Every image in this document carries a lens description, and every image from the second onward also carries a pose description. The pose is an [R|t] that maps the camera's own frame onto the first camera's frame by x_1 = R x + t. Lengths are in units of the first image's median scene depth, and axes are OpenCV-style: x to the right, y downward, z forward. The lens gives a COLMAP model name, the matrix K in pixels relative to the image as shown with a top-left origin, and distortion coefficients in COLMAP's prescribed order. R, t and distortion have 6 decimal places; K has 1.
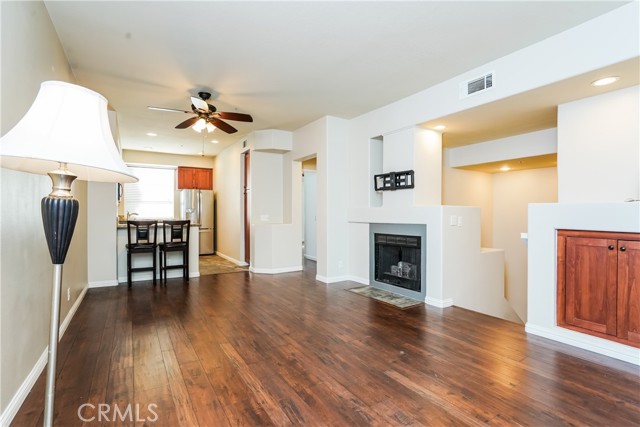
lens RADIAL K [[302.2, 0, 323.0], [0, 302.2, 212.1], [0, 0, 1]] dist [-0.023287, 0.000248]
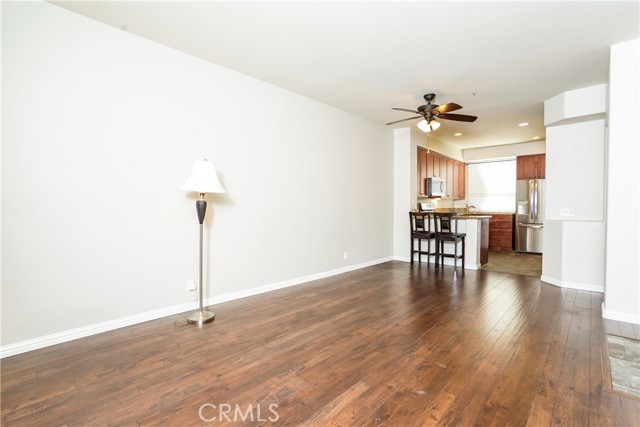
lens RADIAL K [[302.2, 0, 323.0], [0, 302.2, 212.1], [0, 0, 1]] dist [-0.023287, 0.000248]
pose [[0.262037, 0.019340, -0.964864, 0.880409], [0.004415, 0.999765, 0.021238, 0.000620], [0.965048, -0.009825, 0.261890, 0.553318]]
